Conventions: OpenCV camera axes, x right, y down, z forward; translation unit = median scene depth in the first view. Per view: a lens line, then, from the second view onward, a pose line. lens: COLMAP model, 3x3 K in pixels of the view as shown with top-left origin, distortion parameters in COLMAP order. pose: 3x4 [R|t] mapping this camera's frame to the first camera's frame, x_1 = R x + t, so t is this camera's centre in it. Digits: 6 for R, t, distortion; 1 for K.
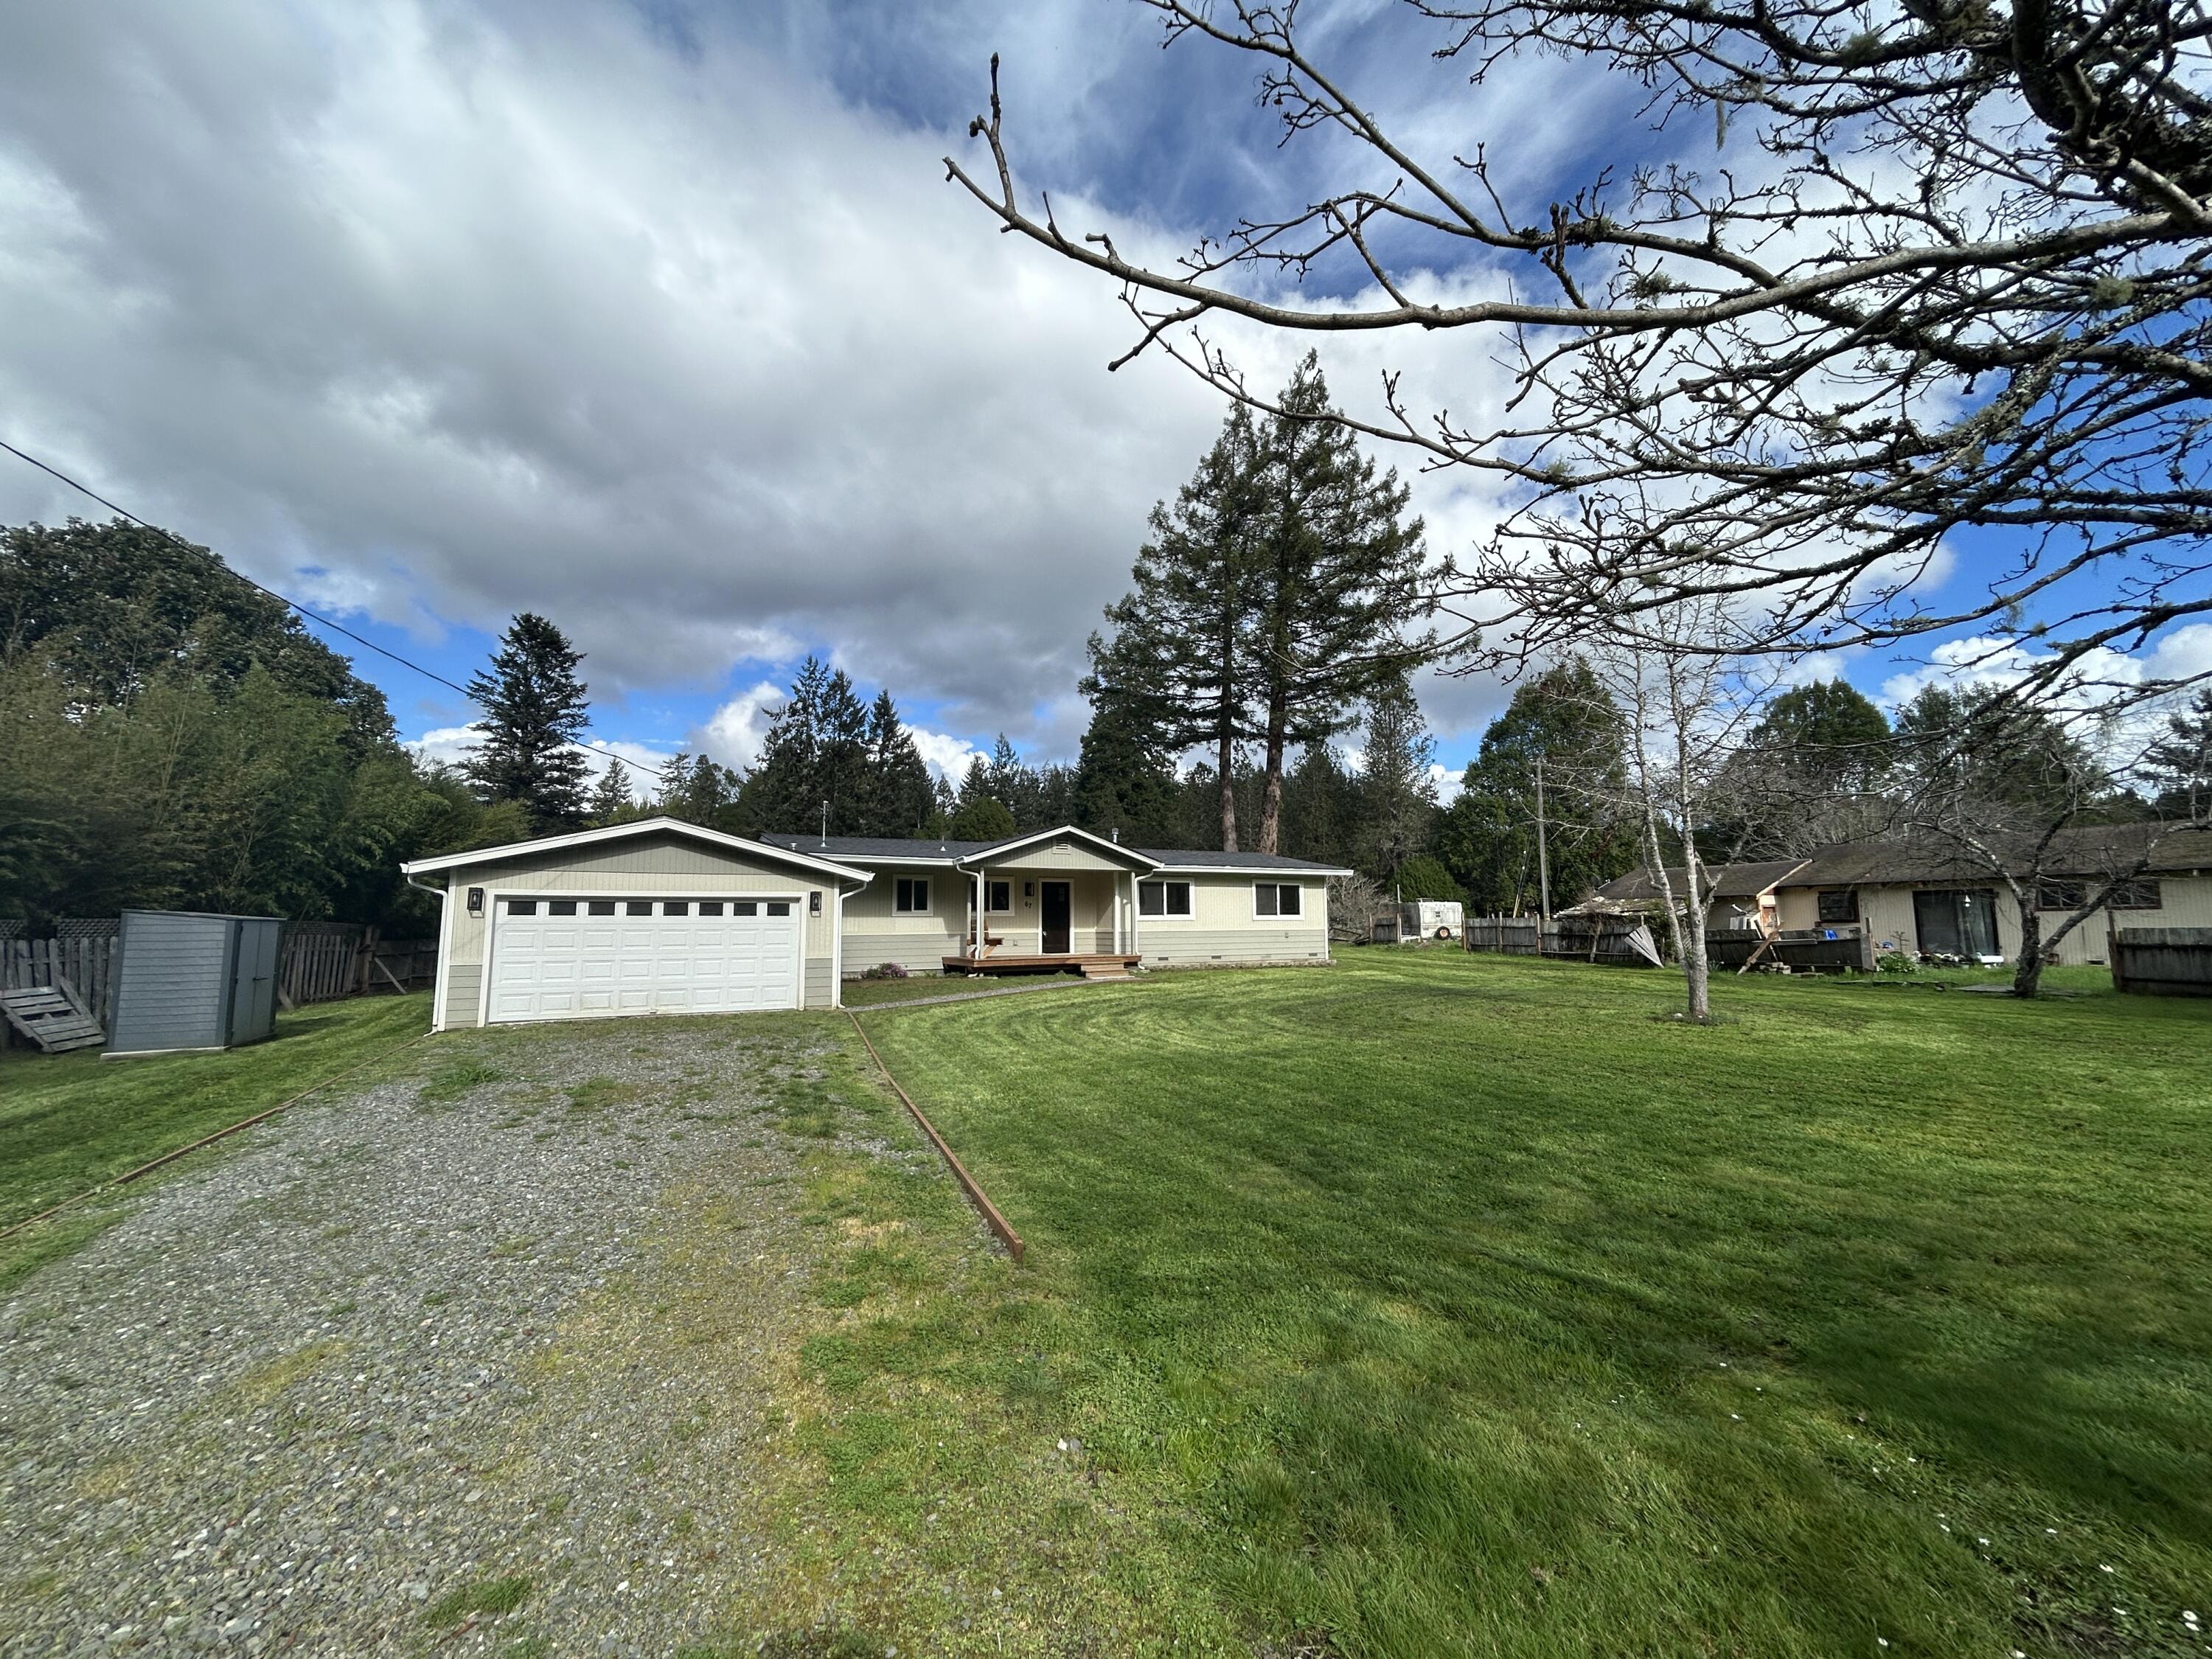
lens RADIAL K [[901.1, 0, 1105.4], [0, 901.1, 834.9], [0, 0, 1]] dist [-0.003781, 0.002766]
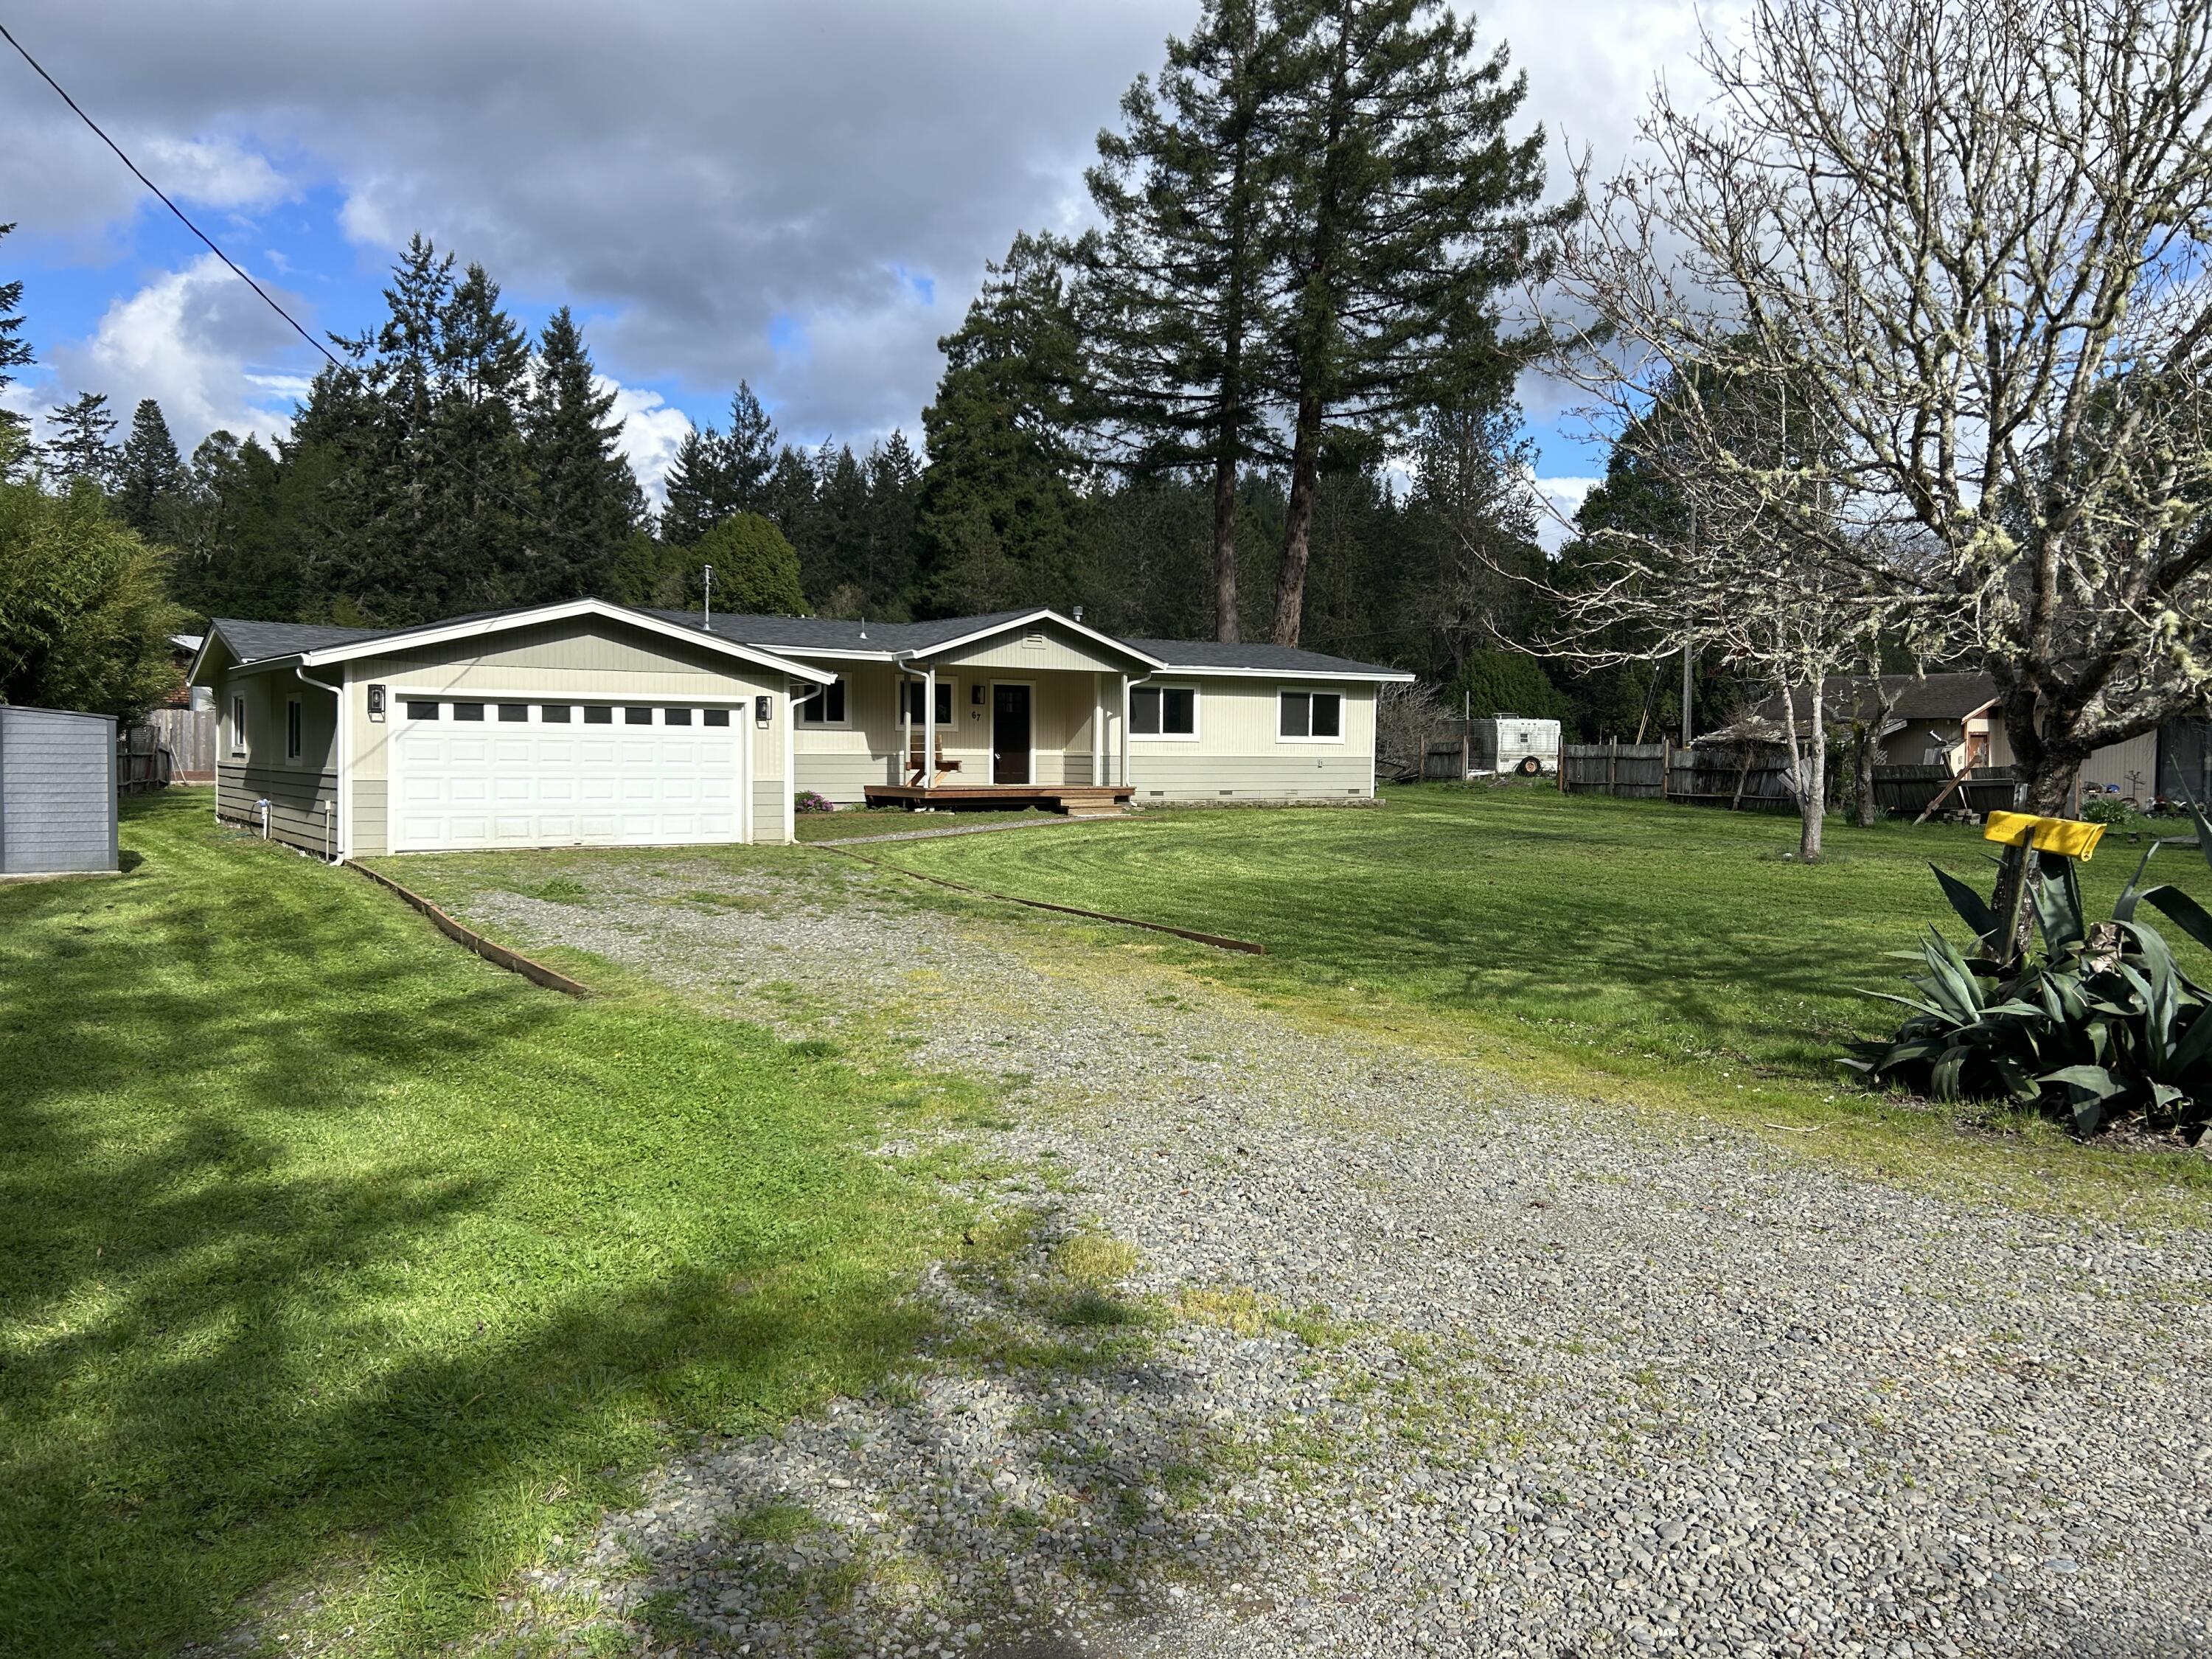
lens RADIAL K [[1669.1, 0, 1102.4], [0, 1669.1, 822.5], [0, 0, 1]] dist [0.052587, -0.055558]
pose [[0.994017, 0.011291, 0.108643, -0.123258], [-0.026739, 0.989533, 0.141808, -0.028036], [-0.105905, -0.143864, 0.983914, -0.318288]]
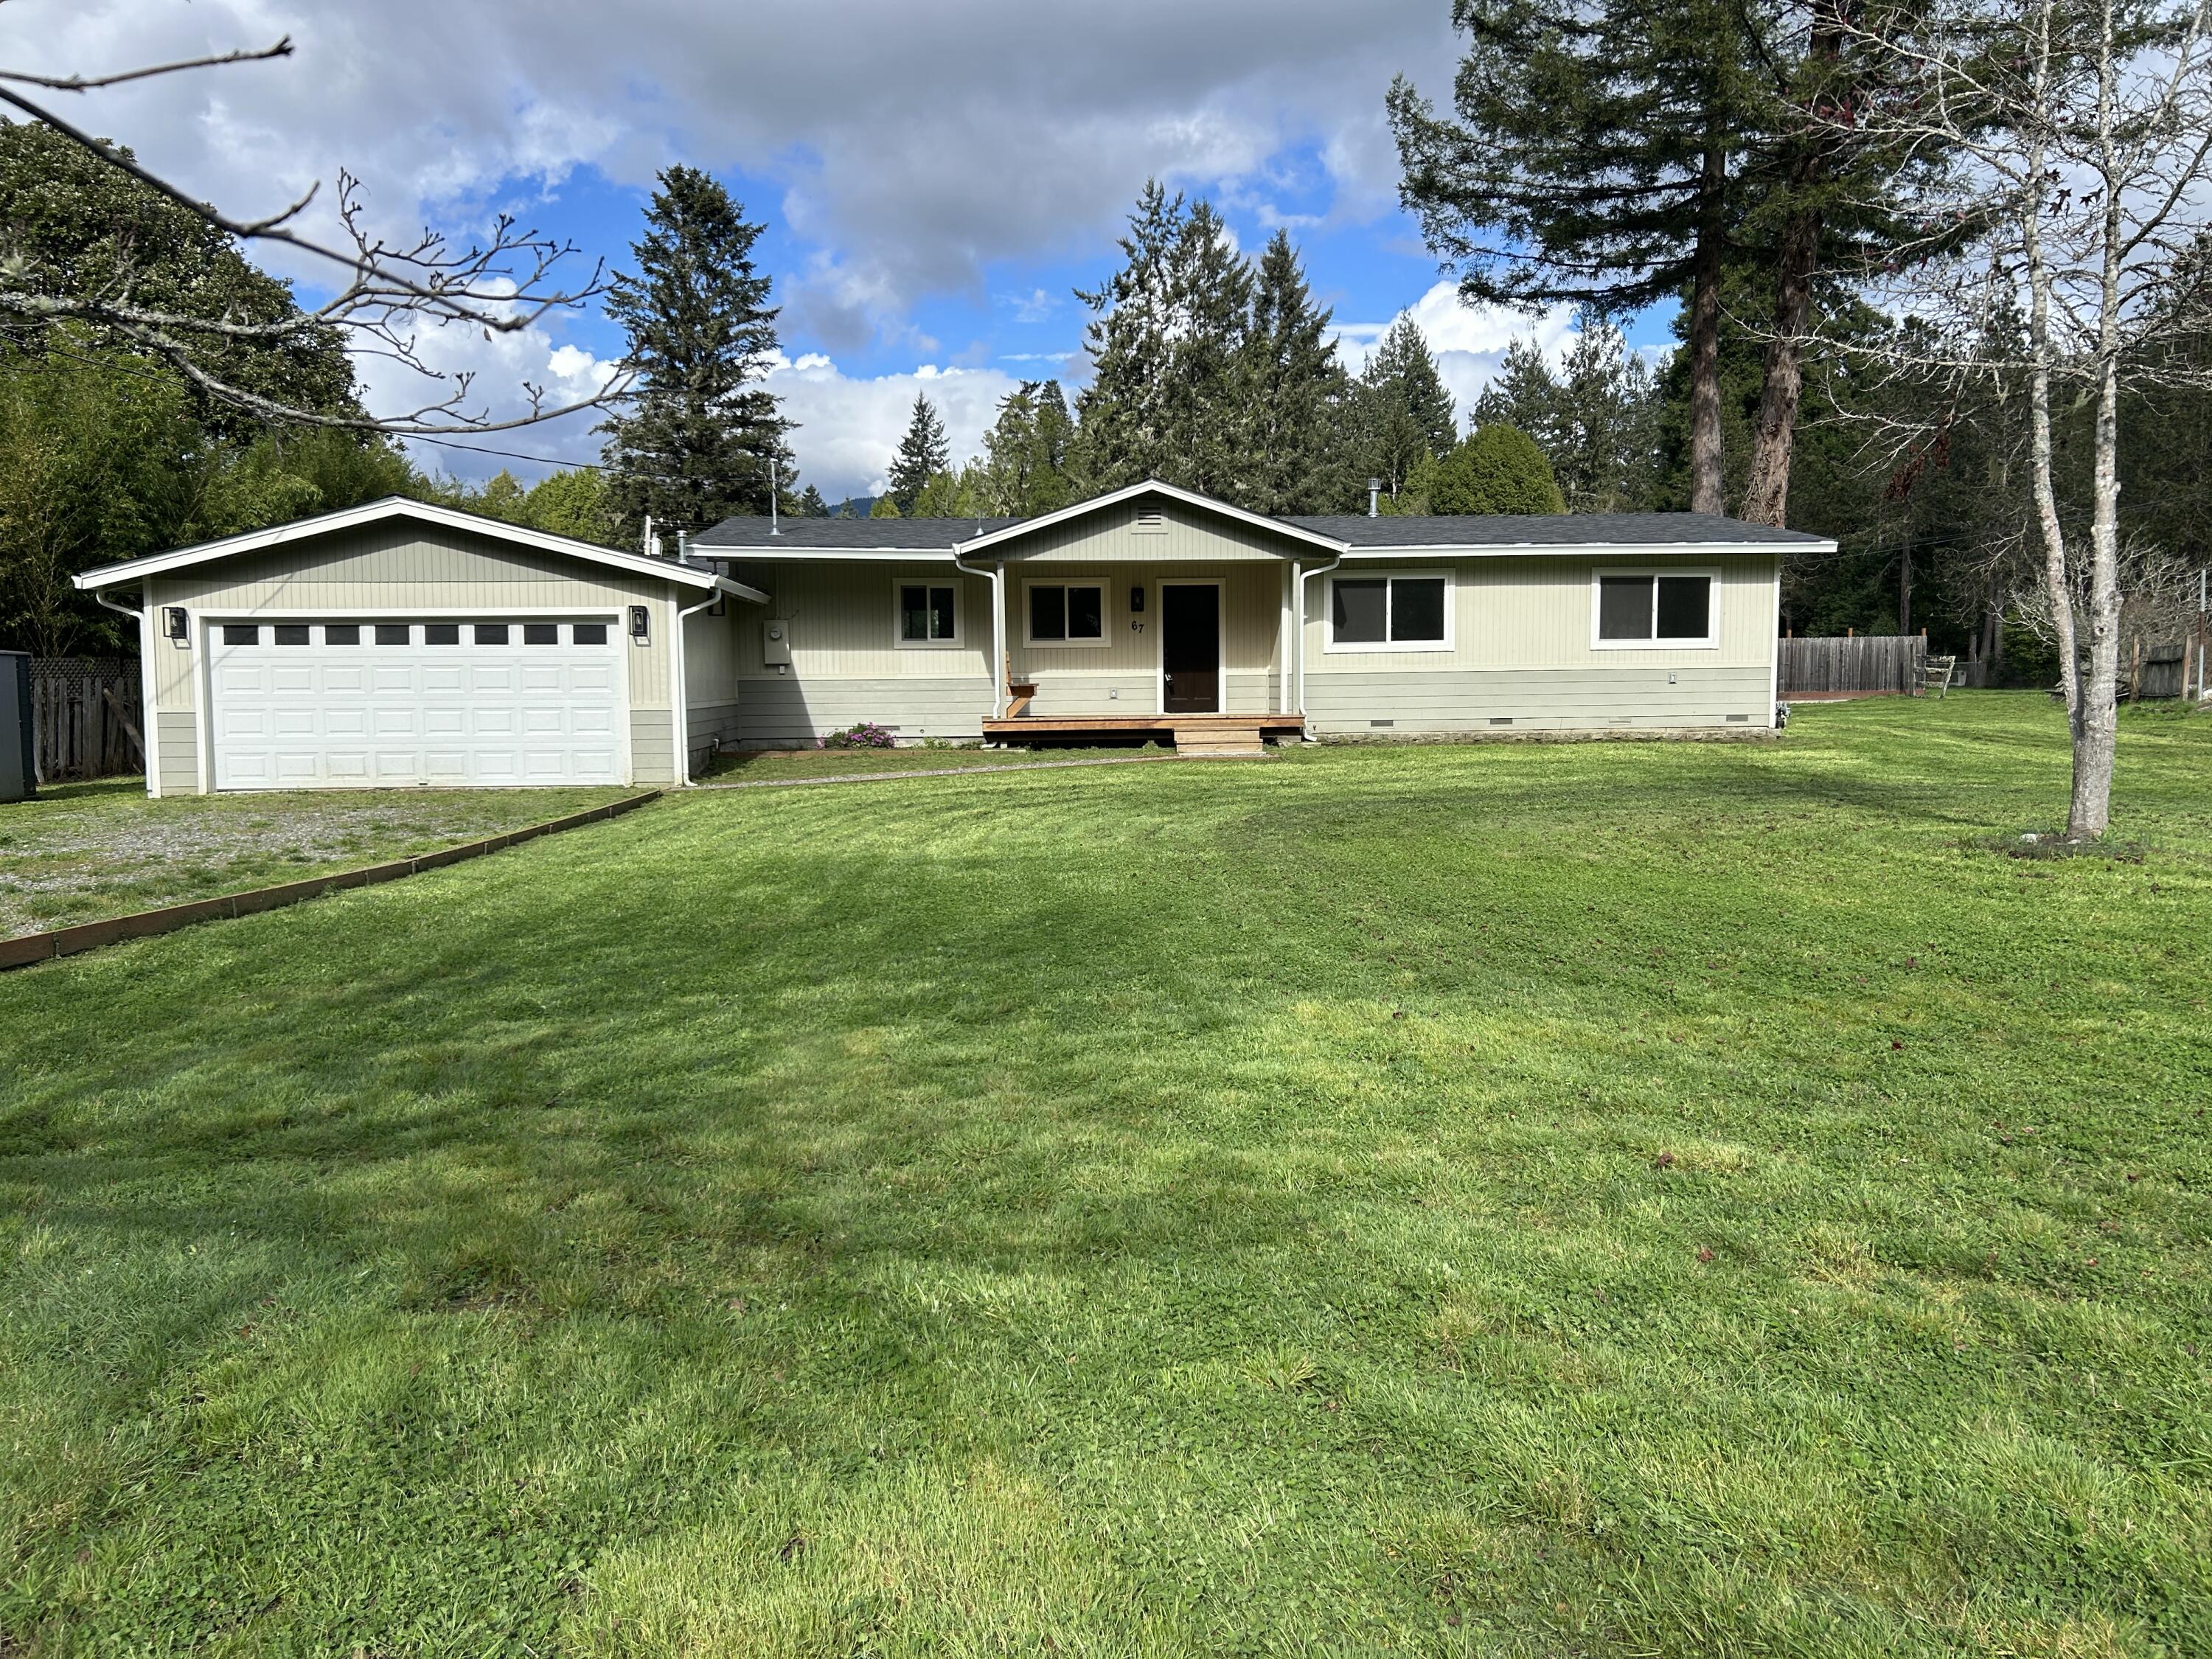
lens RADIAL K [[1669.1, 0, 1105.6], [0, 1669.1, 820.7], [0, 0, 1]] dist [0.052587, -0.055558]
pose [[0.913261, 0.032033, -0.406114, 0.313452], [0.043807, 0.983401, 0.176078, 0.011957], [0.405013, -0.178596, 0.896698, 0.026033]]
